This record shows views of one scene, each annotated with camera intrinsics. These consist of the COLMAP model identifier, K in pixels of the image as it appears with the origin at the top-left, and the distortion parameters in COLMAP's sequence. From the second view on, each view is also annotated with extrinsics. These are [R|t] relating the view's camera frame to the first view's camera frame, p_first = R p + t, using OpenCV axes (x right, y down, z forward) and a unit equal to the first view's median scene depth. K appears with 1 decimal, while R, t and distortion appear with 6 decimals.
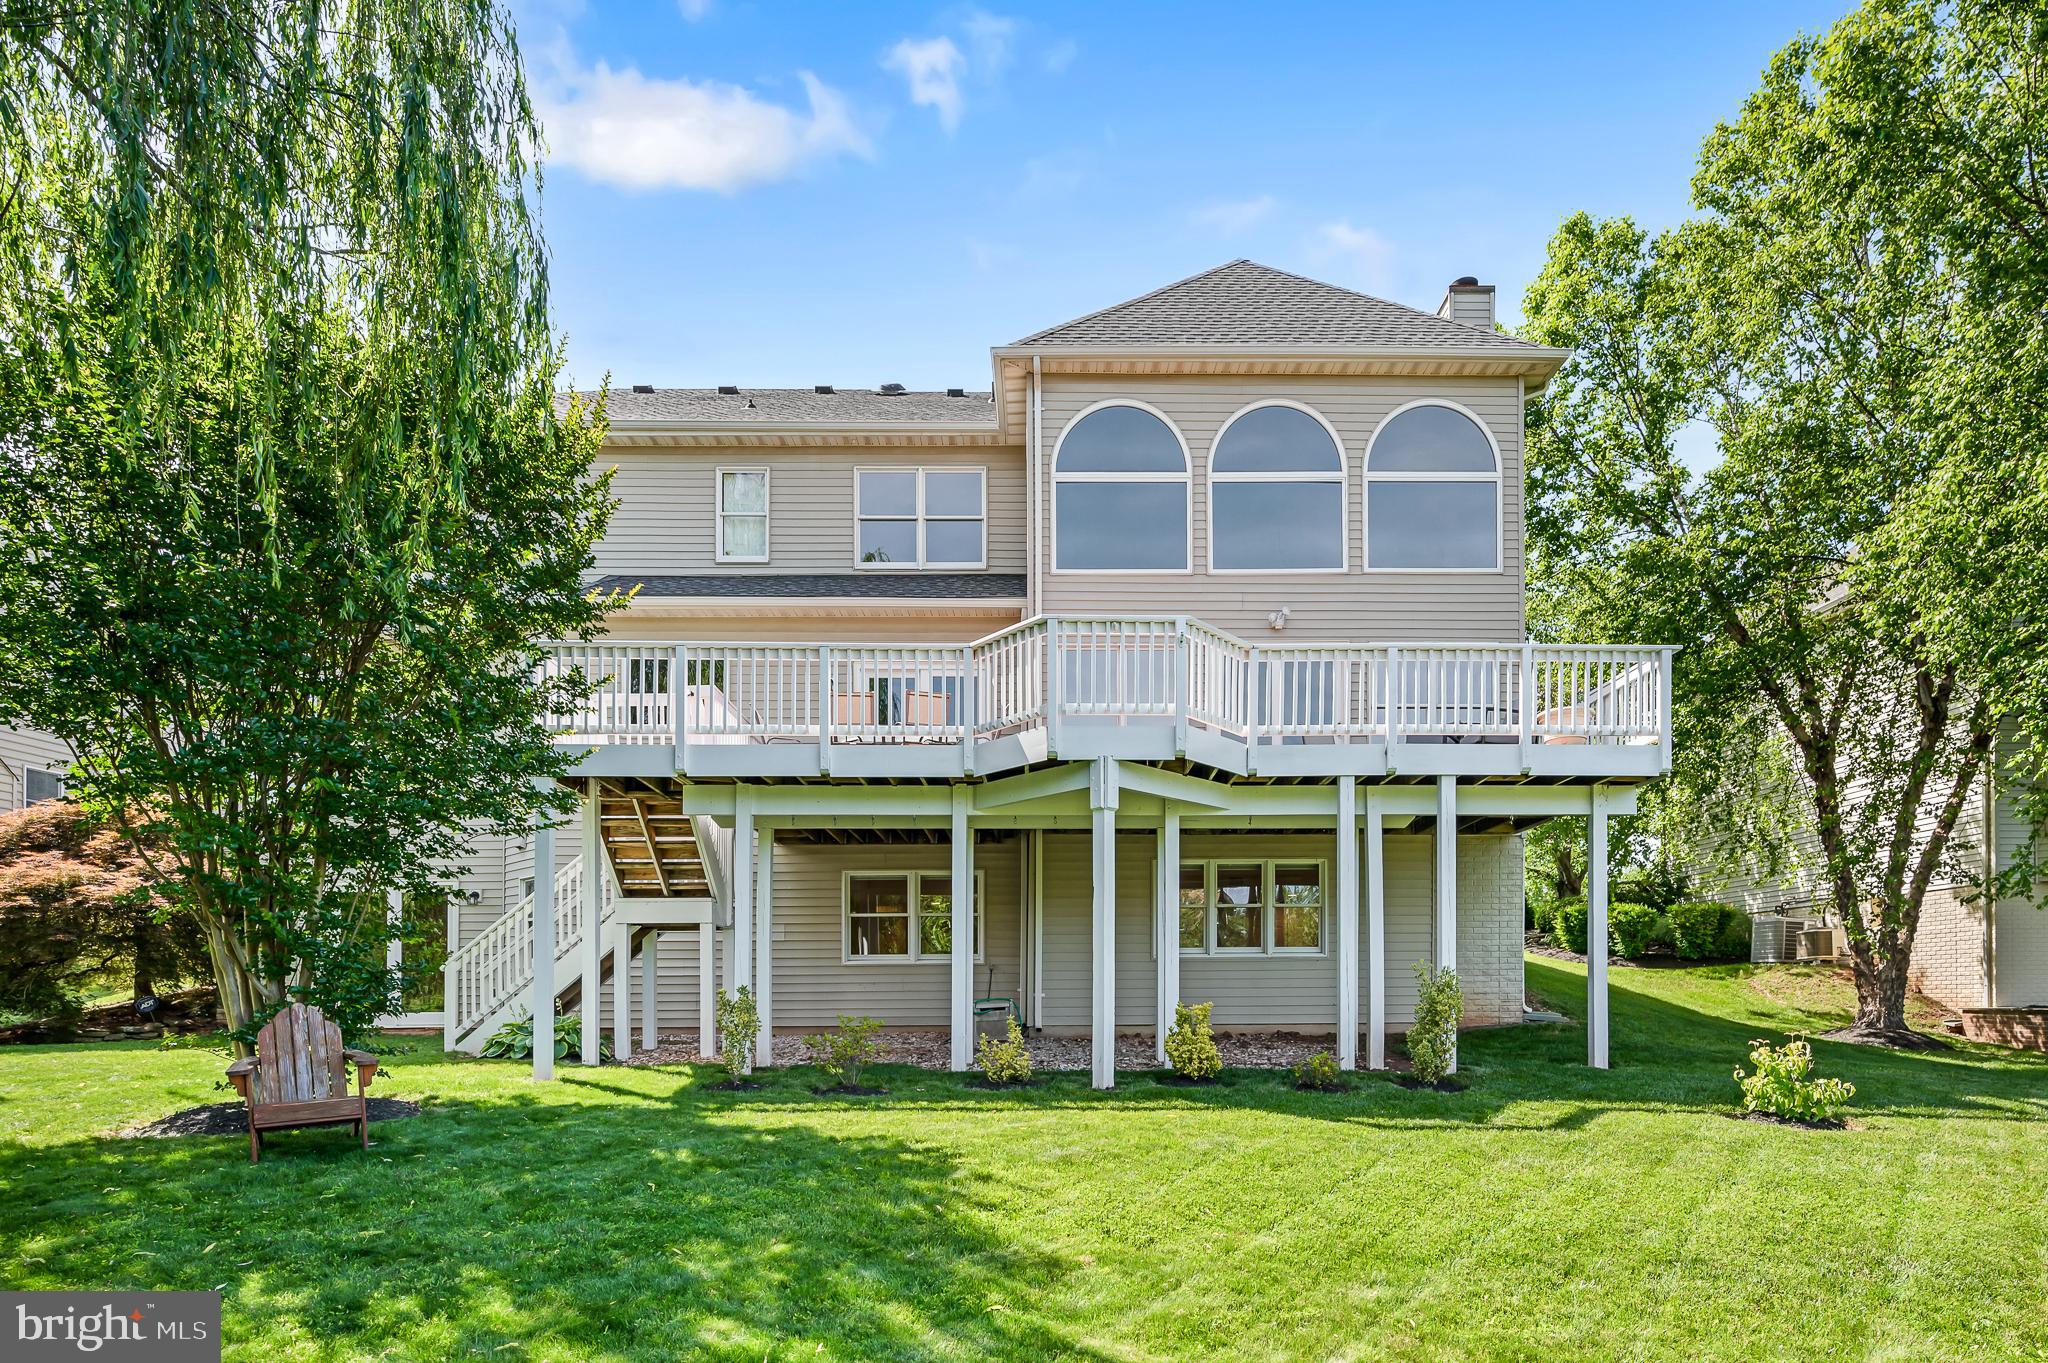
lens RADIAL K [[1134.1, 0, 1024.0], [0, 1134.1, 716.4], [0, 0, 1]] dist [-0.003896, -0.000724]
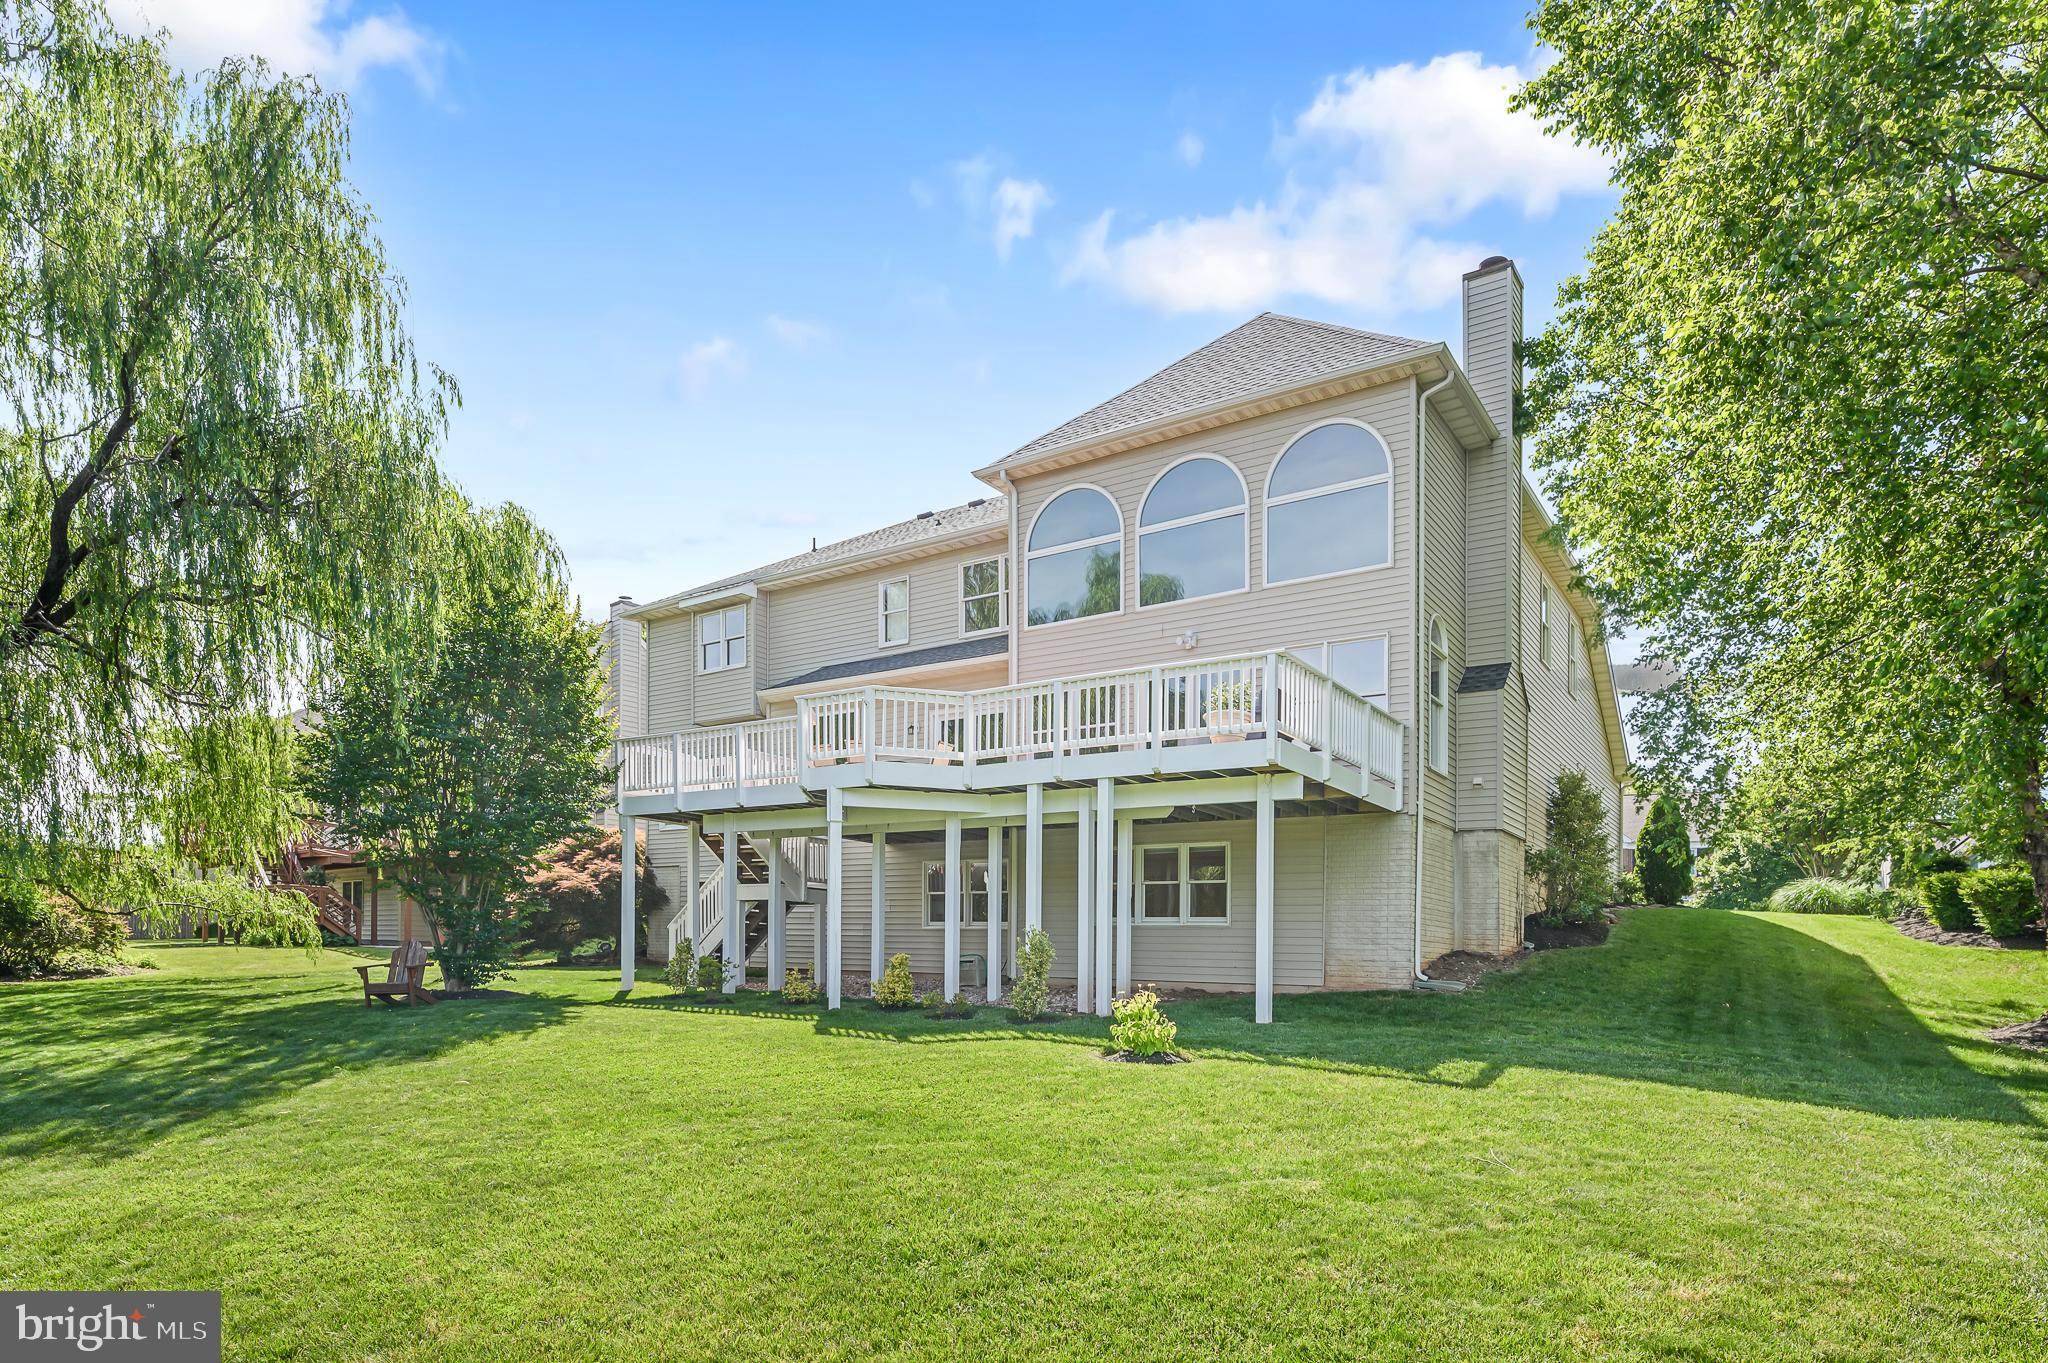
lens RADIAL K [[1022.0, 0, 1024.0], [0, 1022.0, 681.5], [0, 0, 1]] dist [-0.002764, -0.000478]
pose [[0.838918, -0.118936, -0.531103, 0.671384], [0.104224, 0.992878, -0.057717, 0.000924], [0.534185, -0.006935, 0.845339, -0.002778]]
